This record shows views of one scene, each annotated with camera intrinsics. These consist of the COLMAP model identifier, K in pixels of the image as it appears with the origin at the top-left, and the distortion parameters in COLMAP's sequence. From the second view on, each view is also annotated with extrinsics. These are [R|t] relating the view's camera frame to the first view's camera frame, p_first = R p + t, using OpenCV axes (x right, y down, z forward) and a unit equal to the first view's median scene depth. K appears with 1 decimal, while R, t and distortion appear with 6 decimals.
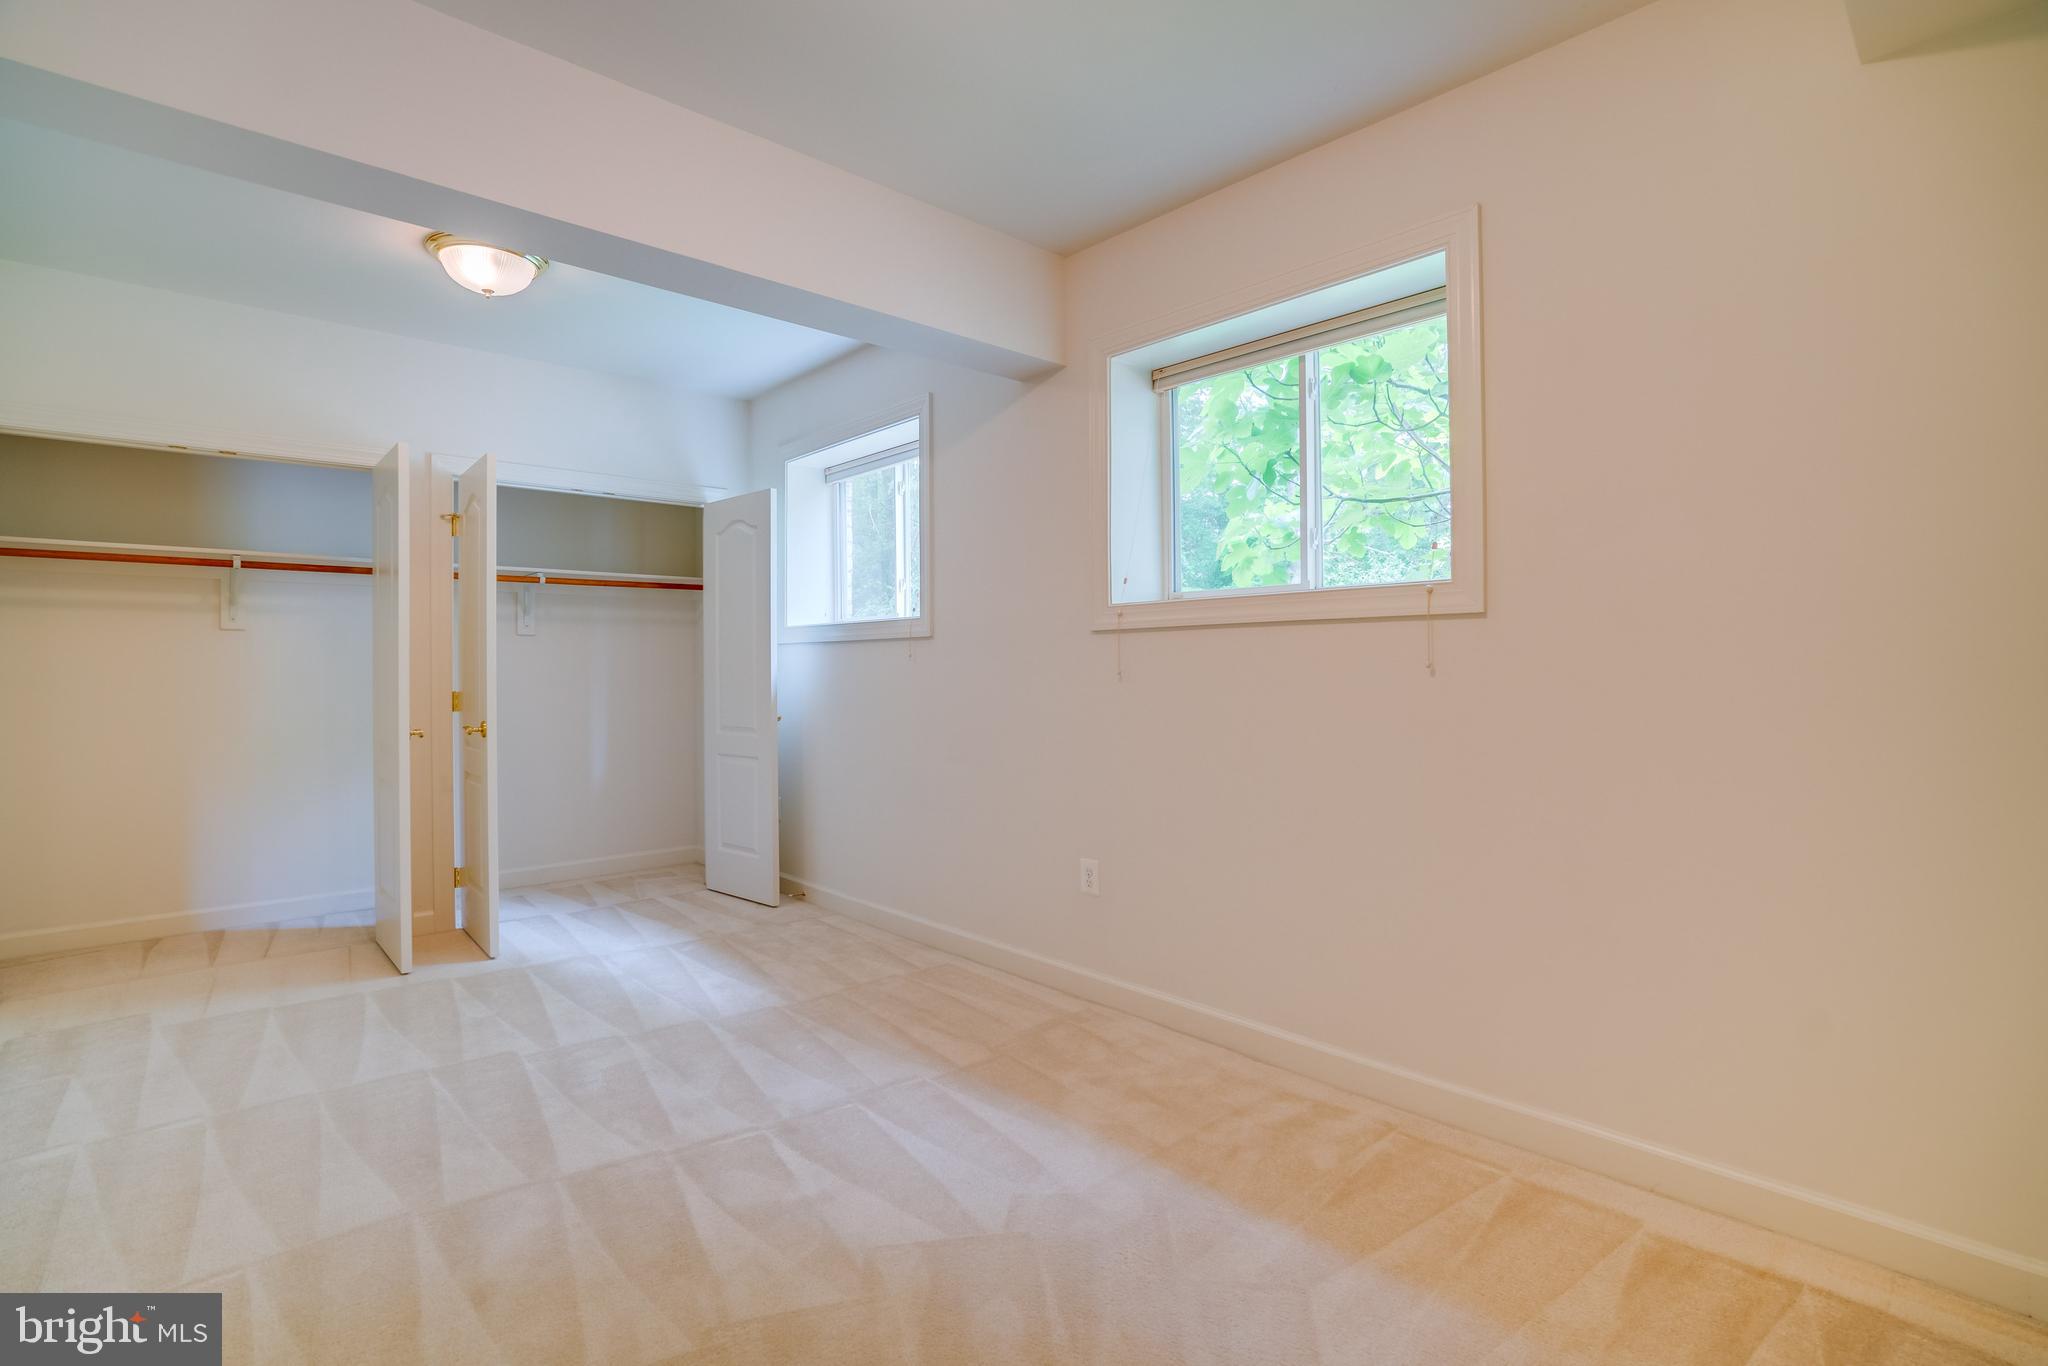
lens RADIAL K [[961.4, 0, 1032.4], [0, 961.4, 661.2], [0, 0, 1]] dist [-0.059270, 0.027003]
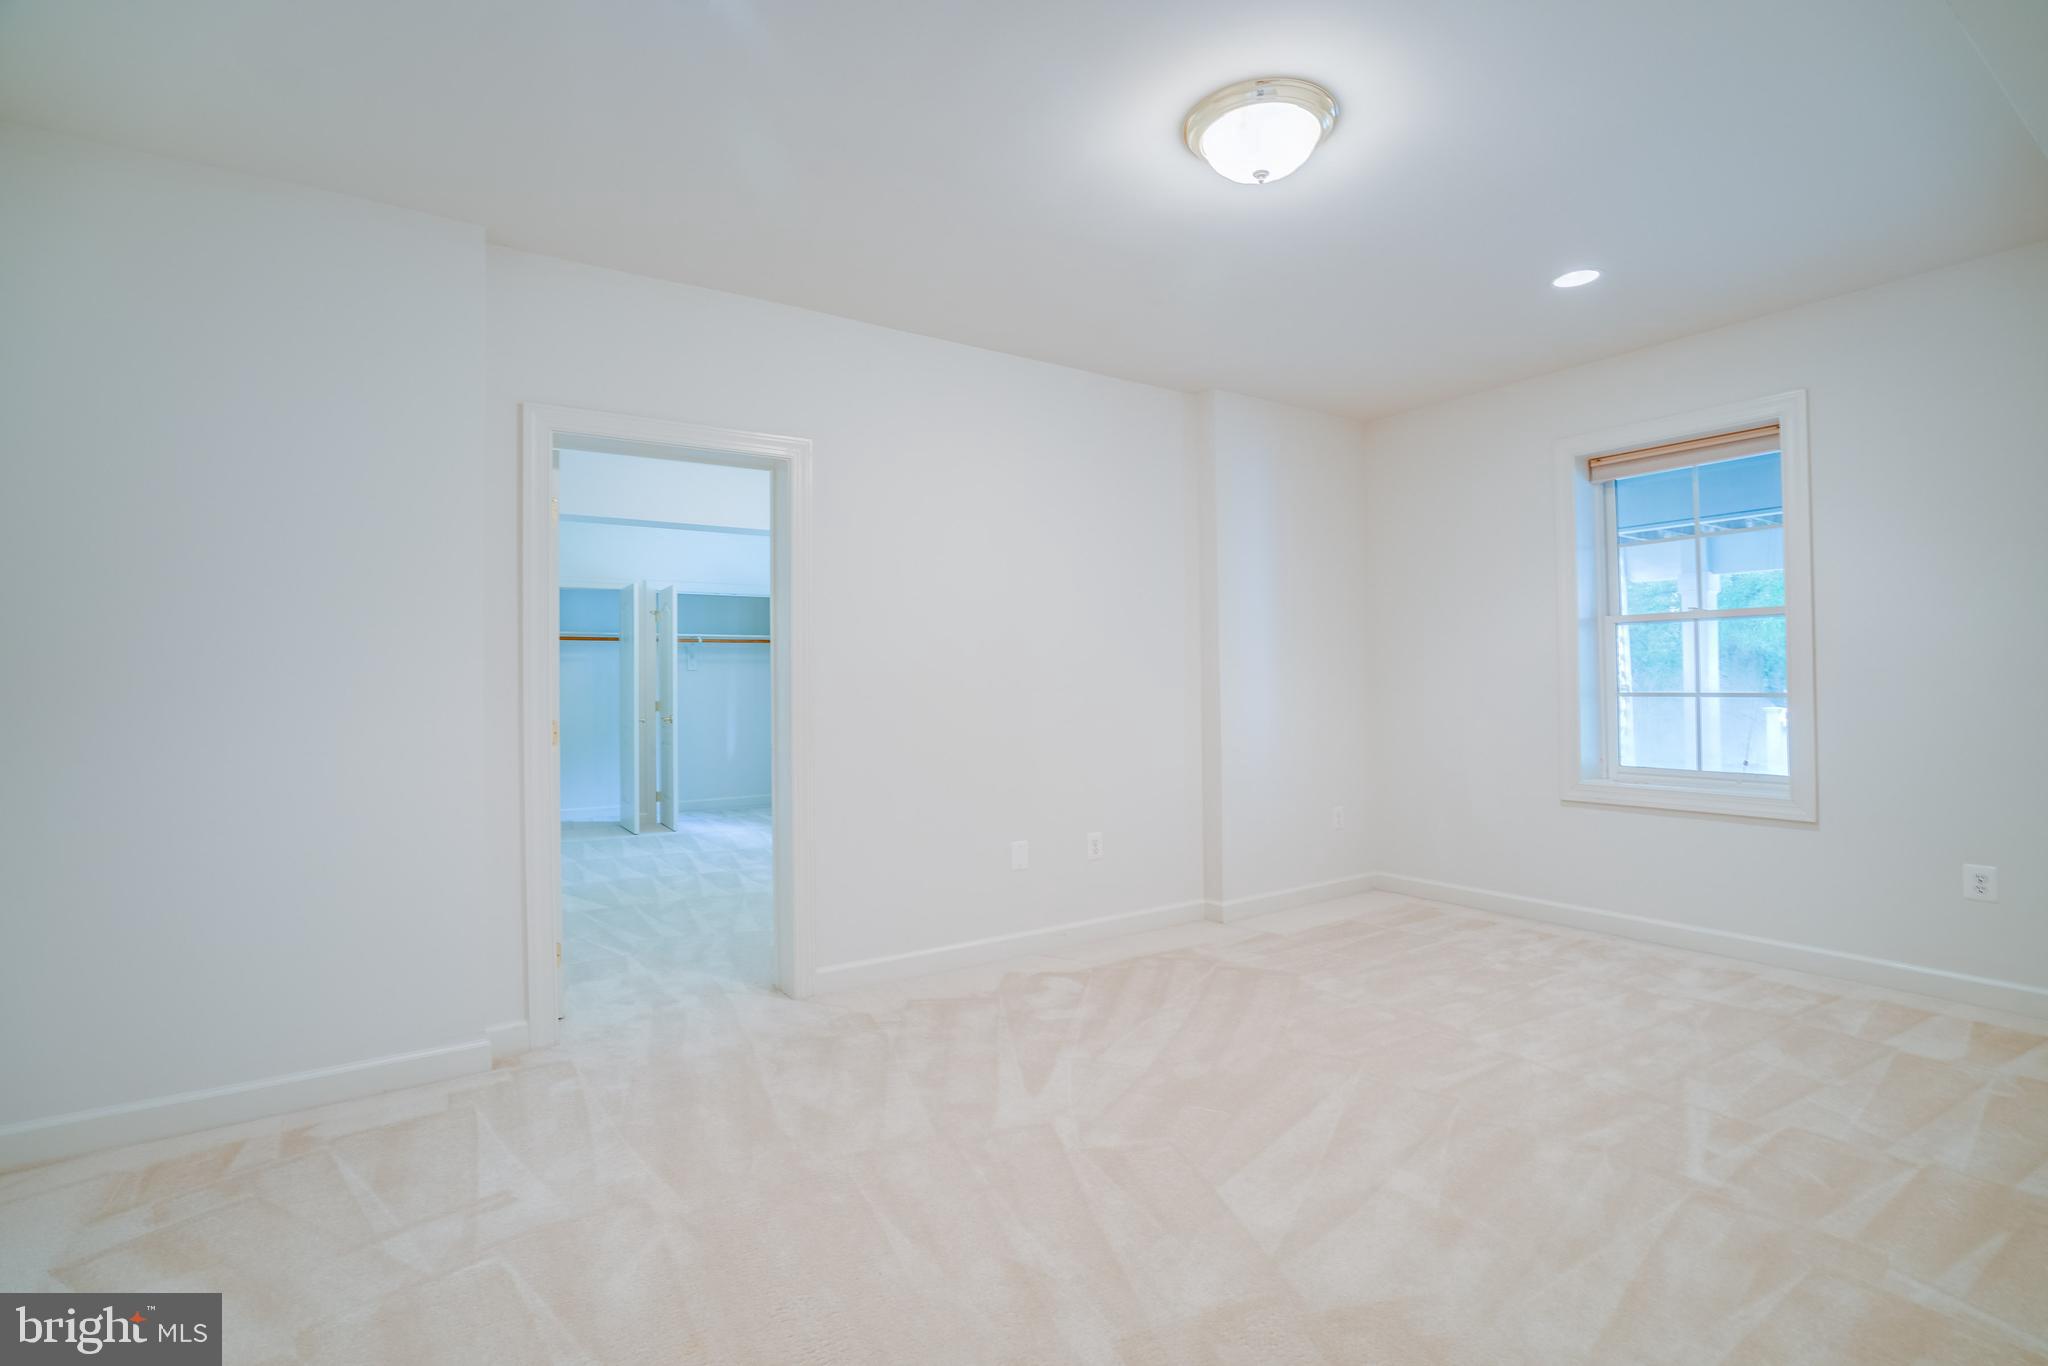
lens RADIAL K [[961.4, 0, 1032.4], [0, 961.4, 661.2], [0, 0, 1]] dist [-0.059270, 0.027003]
pose [[0.987608, -0.011524, -0.156520, 0.450928], [0.007647, 0.999649, -0.025352, 0.007400], [0.156758, 0.023841, 0.987349, -0.803983]]
